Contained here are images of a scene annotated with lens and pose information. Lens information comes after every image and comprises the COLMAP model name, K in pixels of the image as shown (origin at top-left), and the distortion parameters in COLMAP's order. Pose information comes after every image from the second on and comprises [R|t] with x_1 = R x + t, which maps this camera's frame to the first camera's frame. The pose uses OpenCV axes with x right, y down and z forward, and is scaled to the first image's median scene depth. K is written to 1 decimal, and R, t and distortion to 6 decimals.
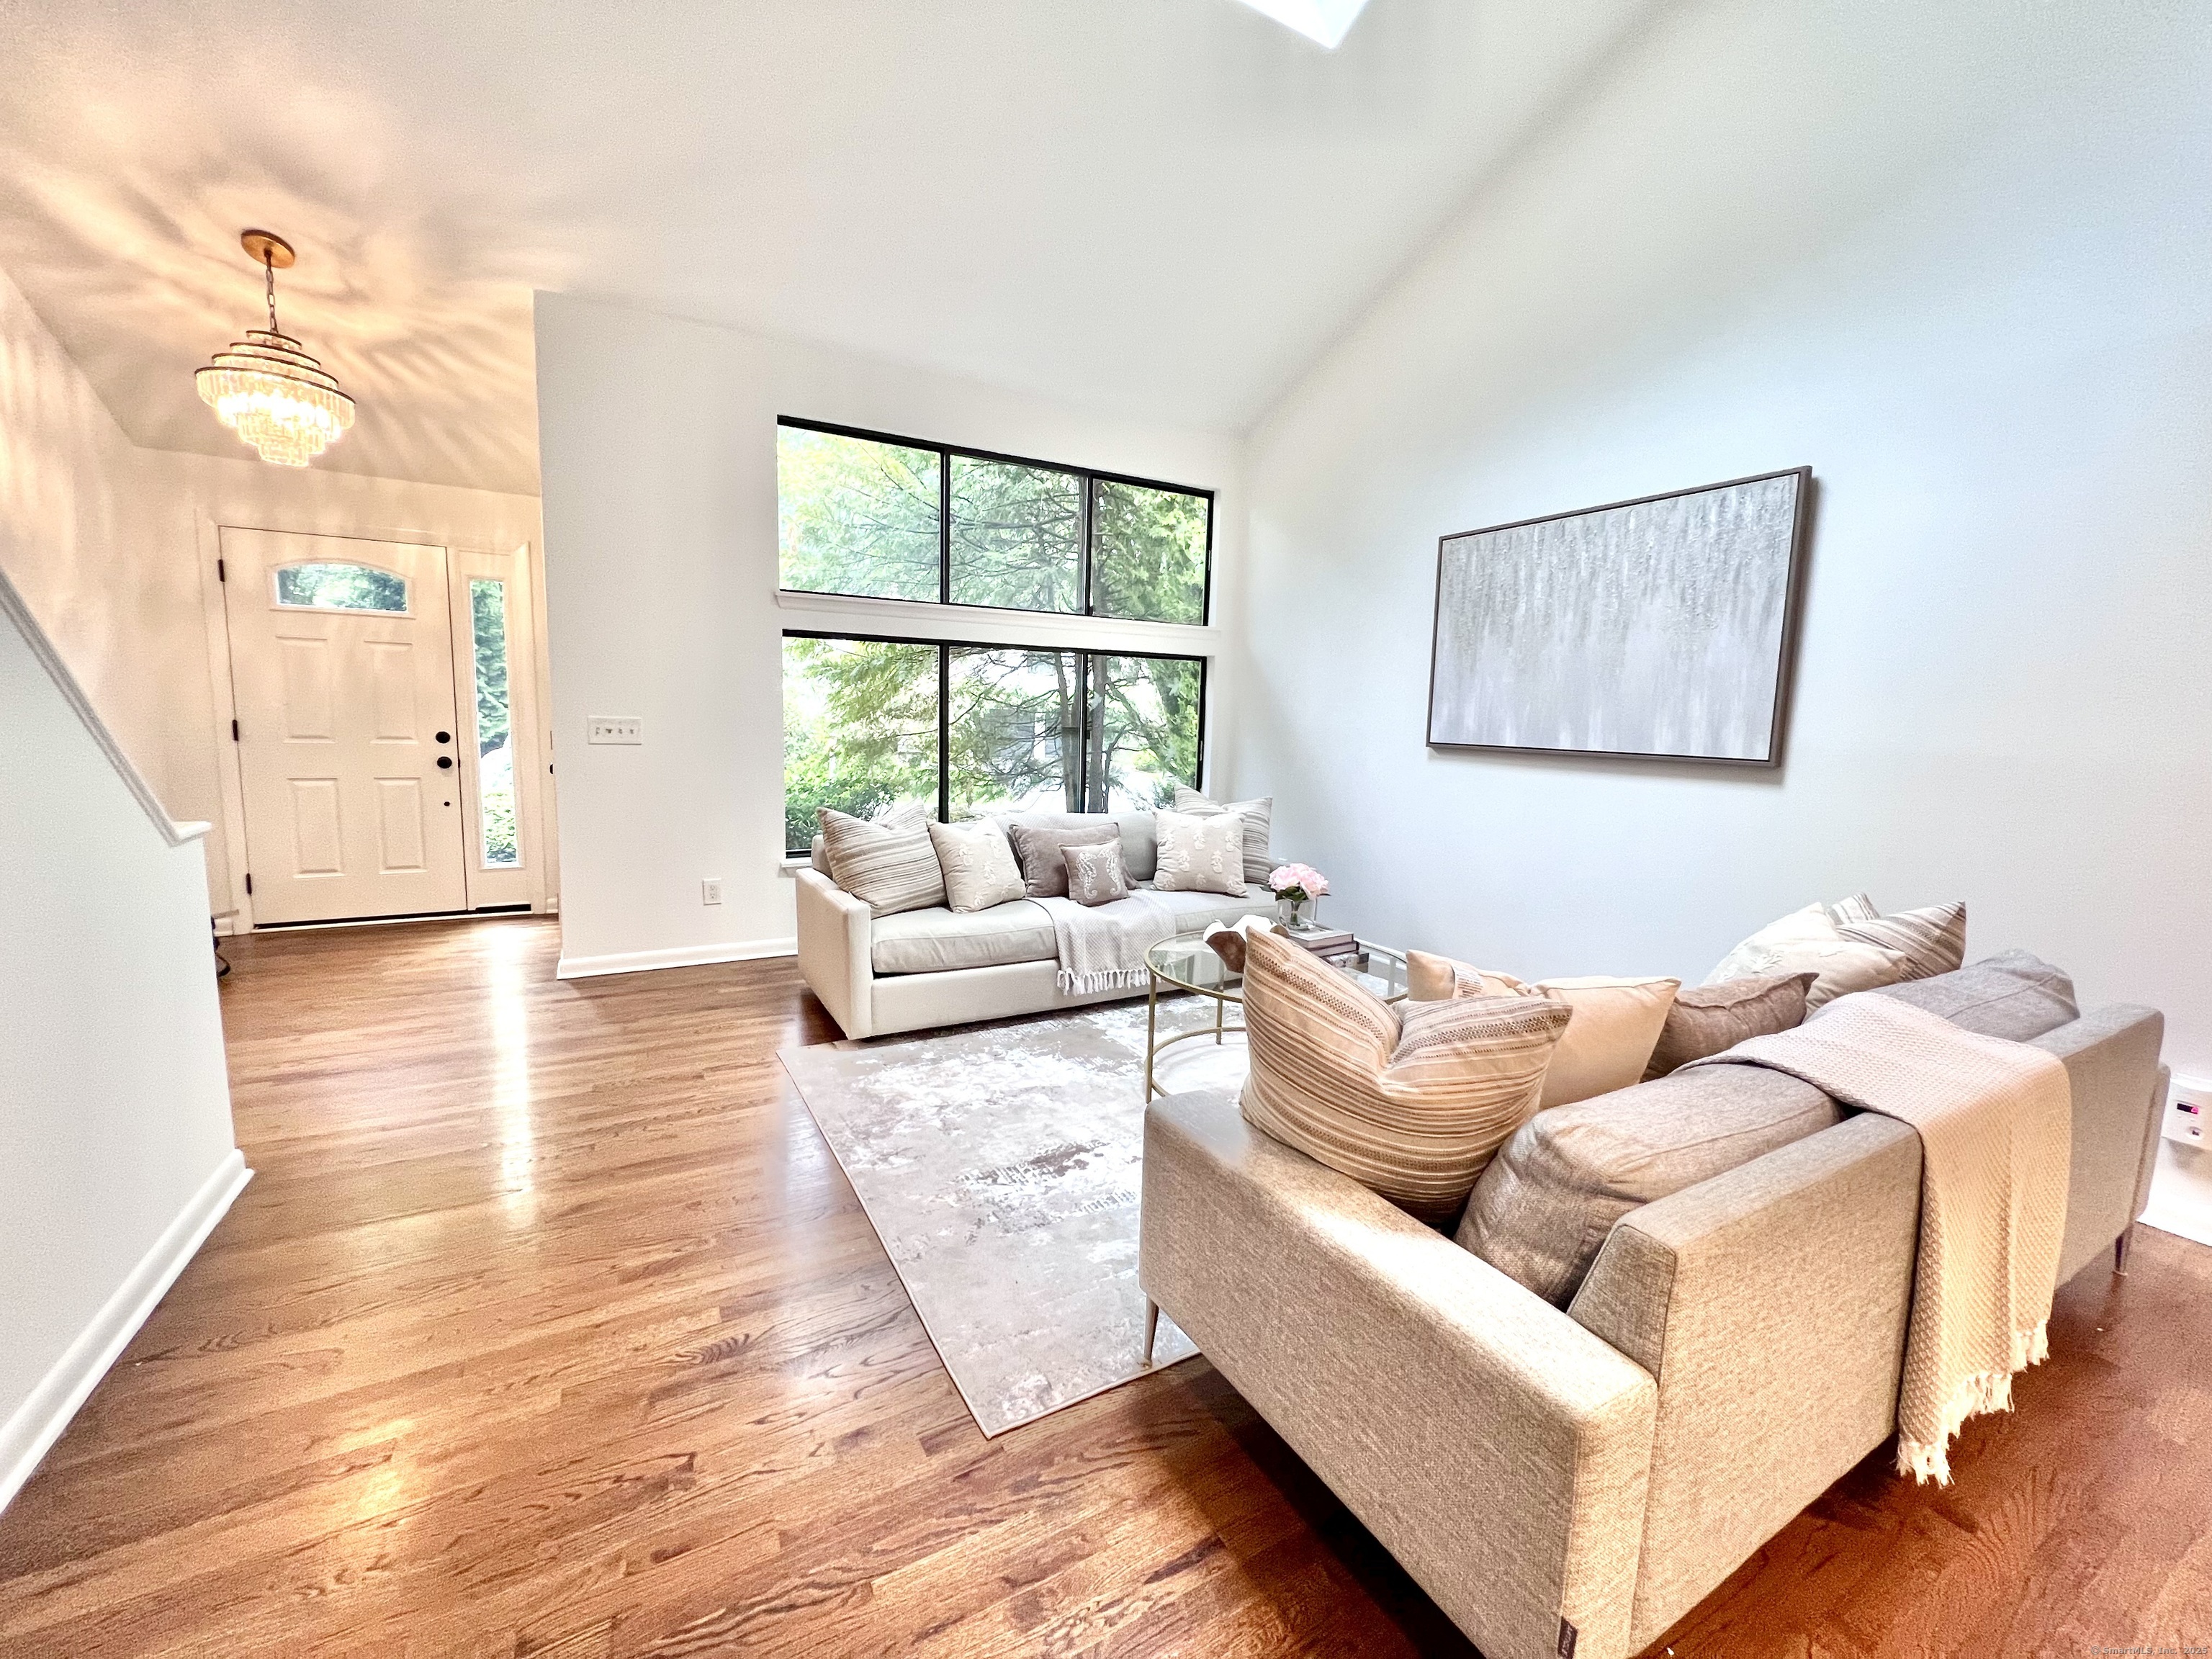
lens RADIAL K [[887.0, 0, 1096.5], [0, 887.0, 822.8], [0, 0, 1]] dist [-0.002583, 0.000855]
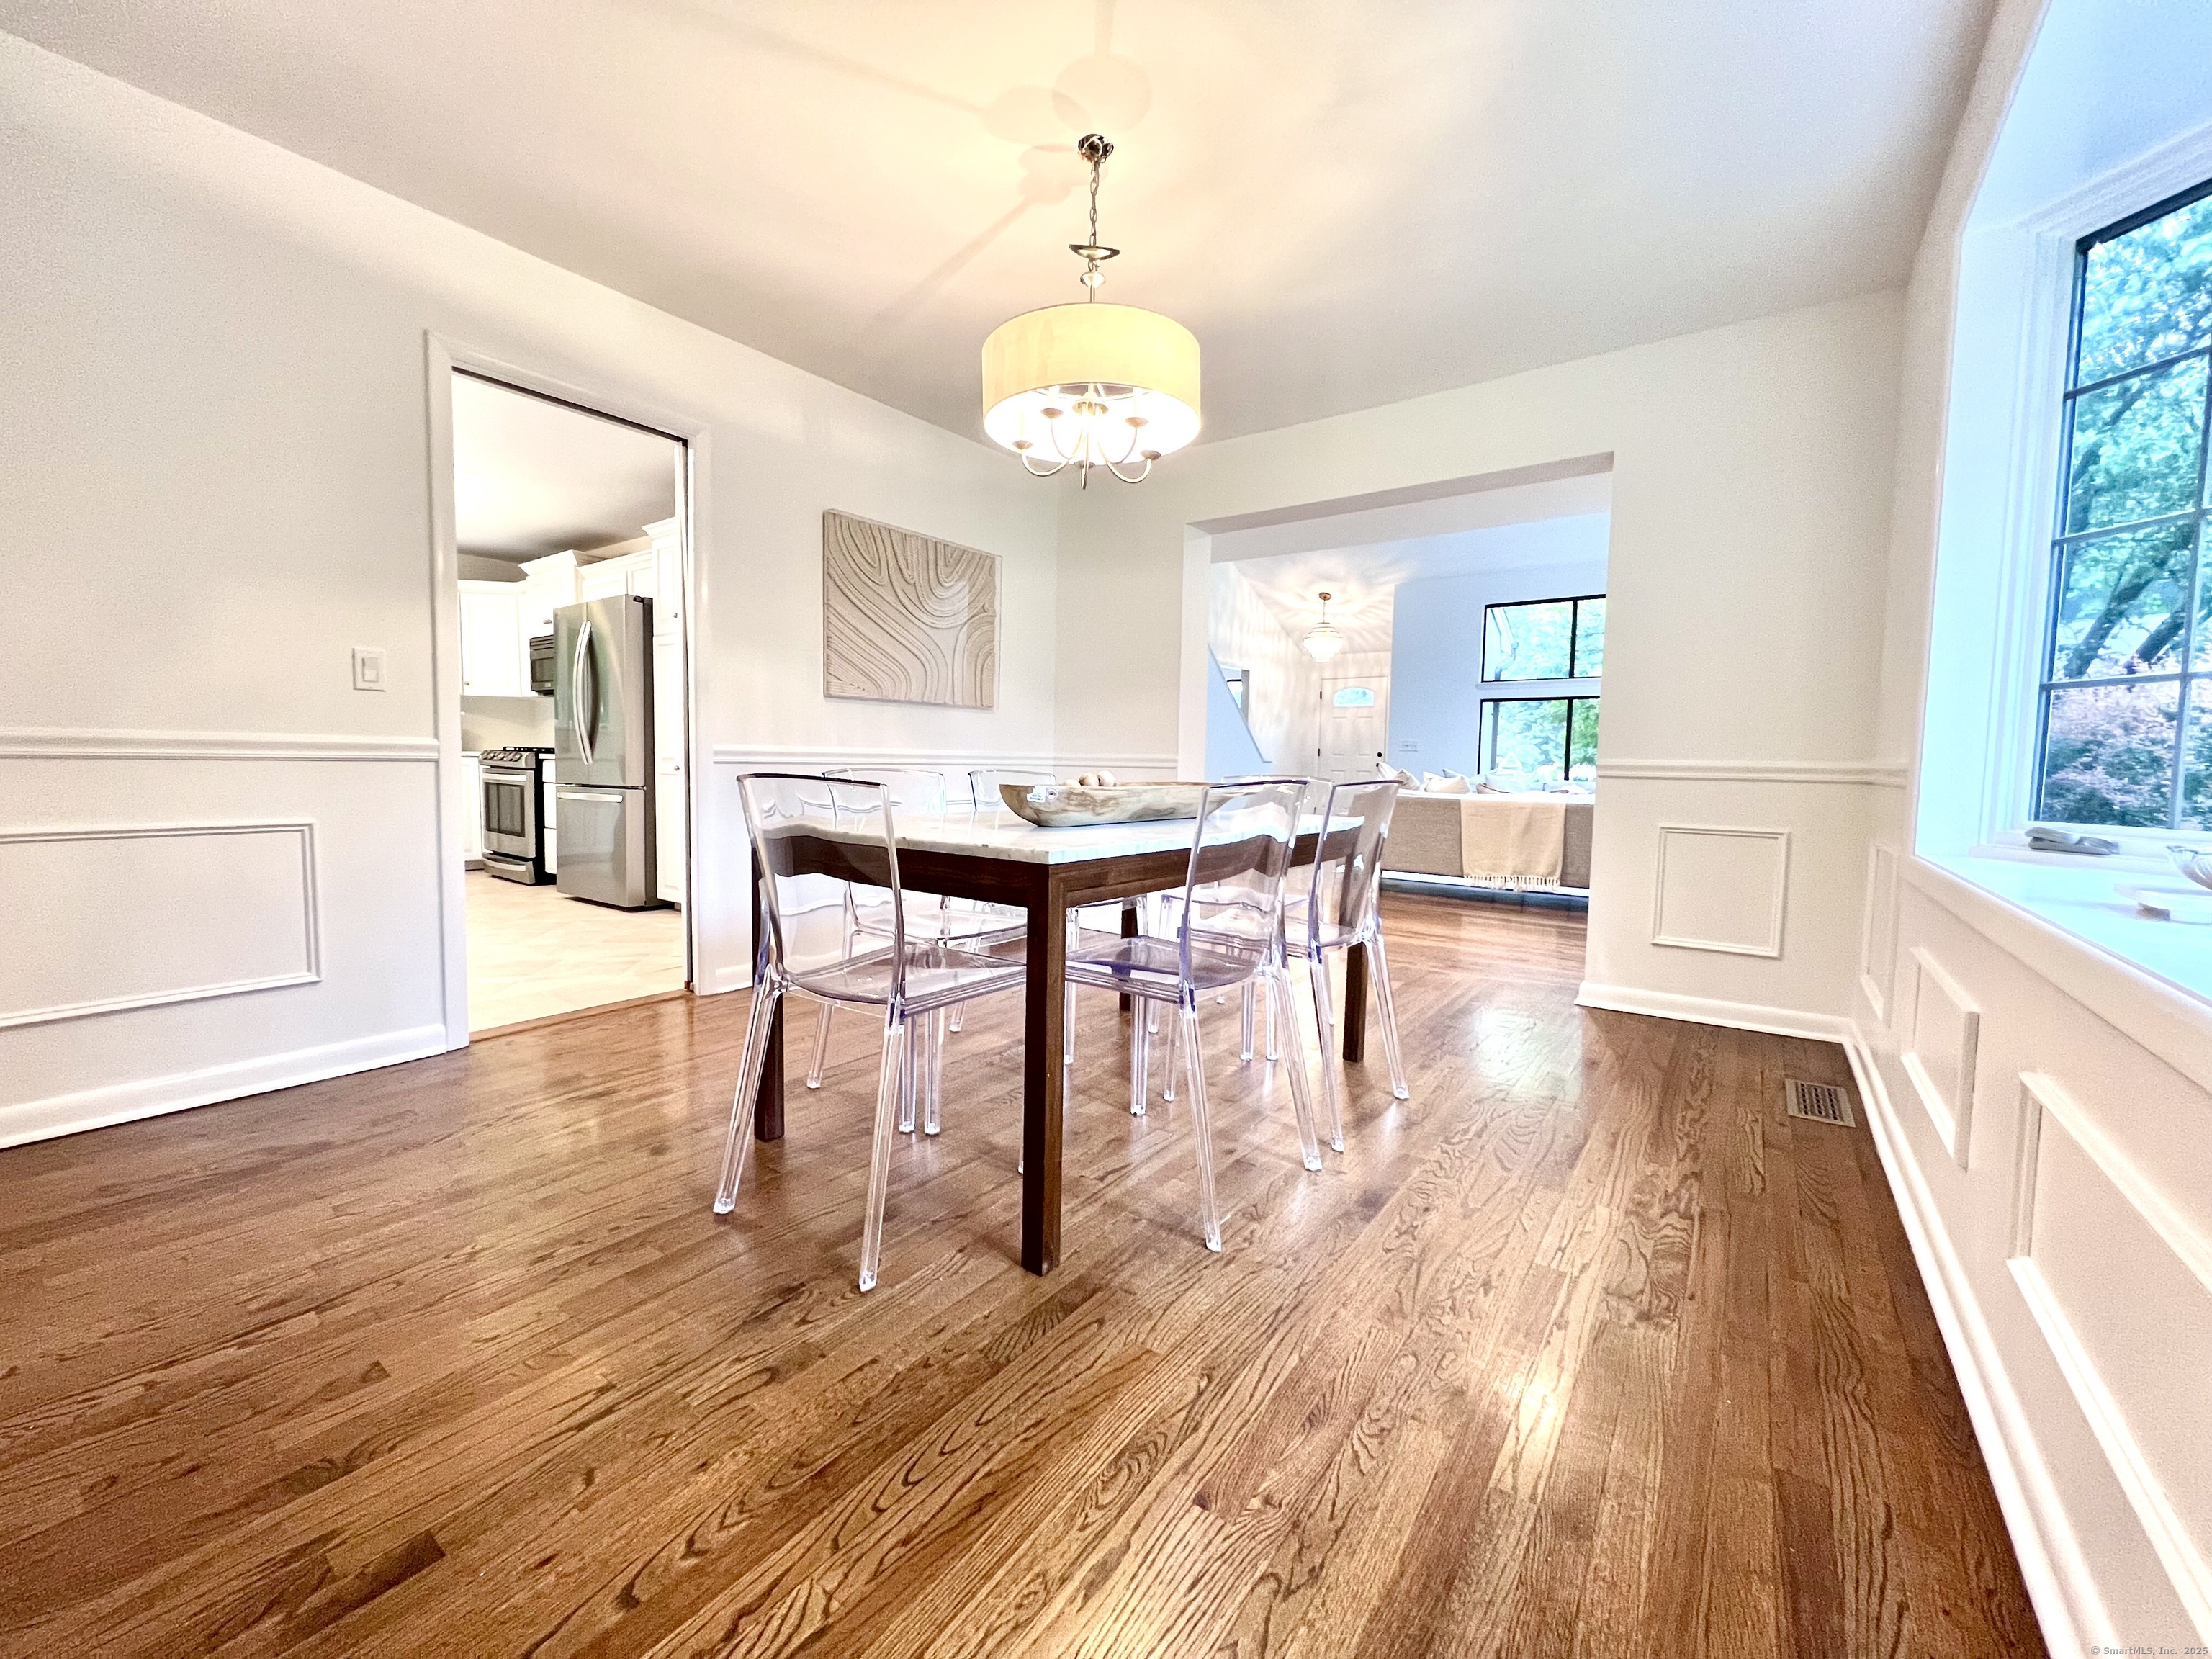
lens RADIAL K [[887.0, 0, 1102.2], [0, 887.0, 829.5], [0, 0, 1]] dist [-0.002583, 0.000855]
pose [[0.415845, 0.048010, -0.908167, 1.578551], [-0.116151, 0.993231, -0.000678, 0.267144], [0.901988, 0.105766, 0.418607, -0.918429]]
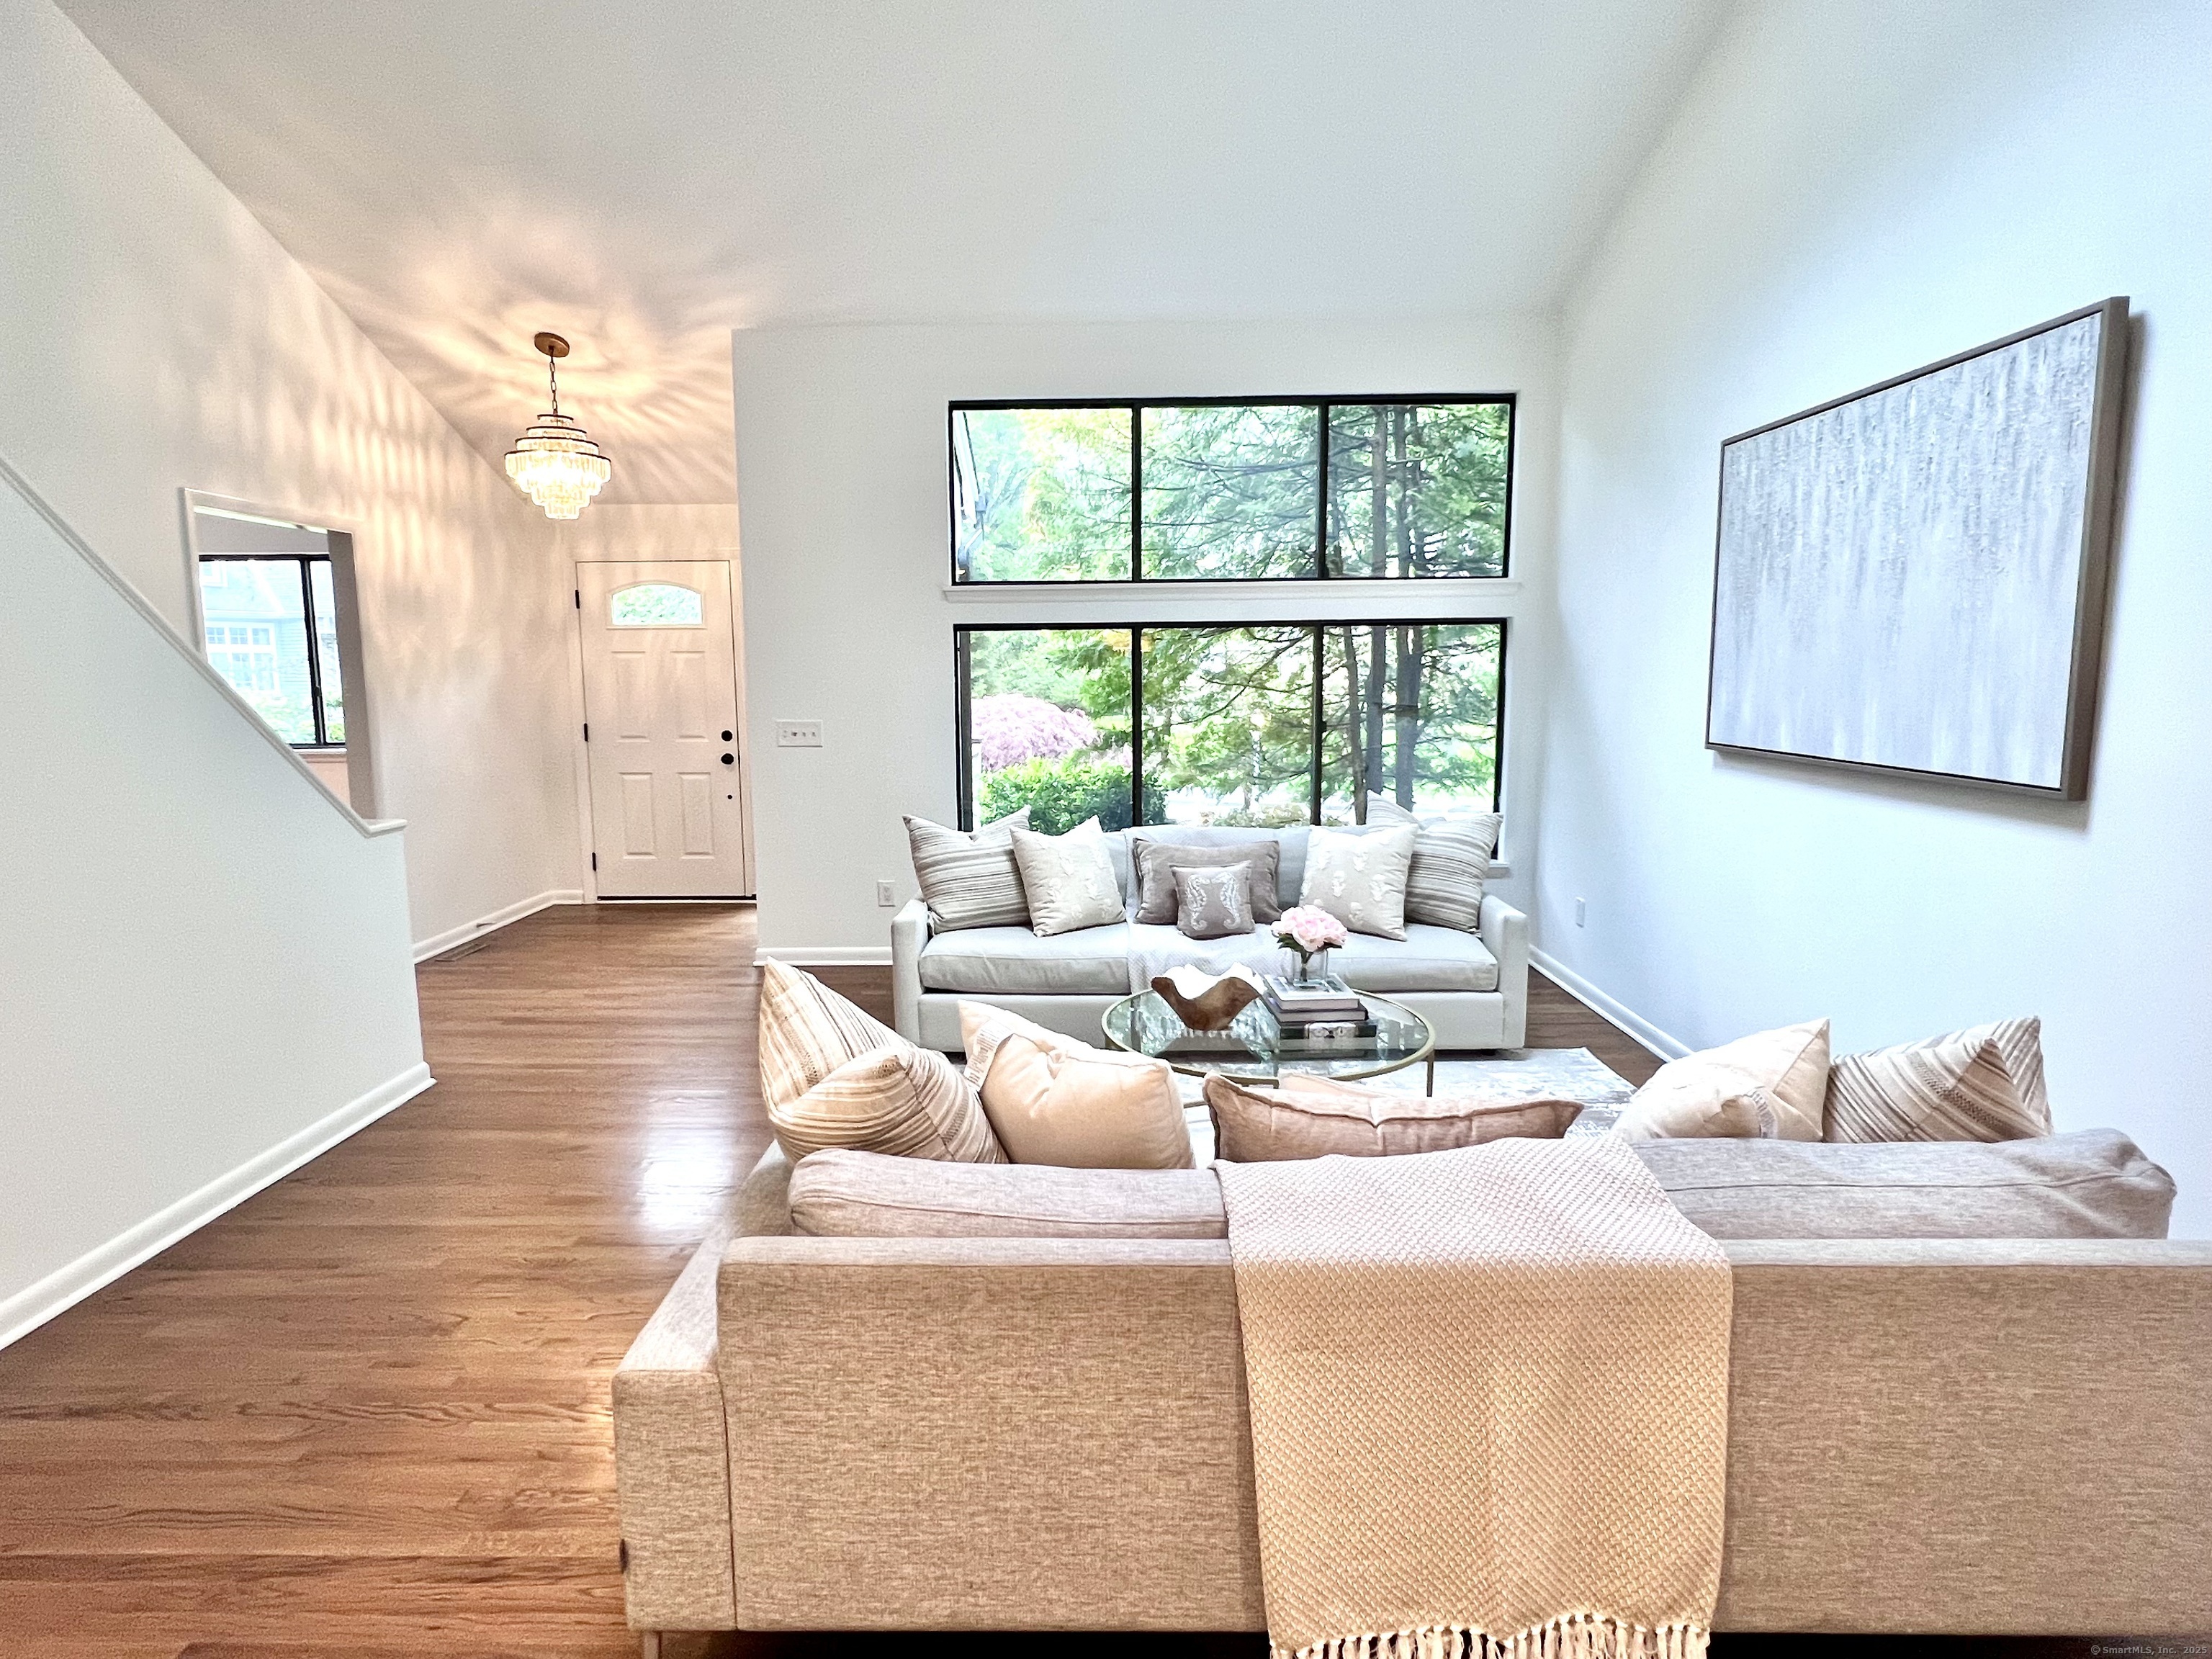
lens RADIAL K [[1160.4, 0, 1090.7], [0, 1160.4, 827.1], [0, 0, 1]] dist [-0.002655, -0.000393]
pose [[0.866115, 0.035587, -0.498577, 0.499154], [-0.030319, 0.999366, 0.018662, -0.033688], [0.498925, -0.001047, 0.866645, -0.014585]]
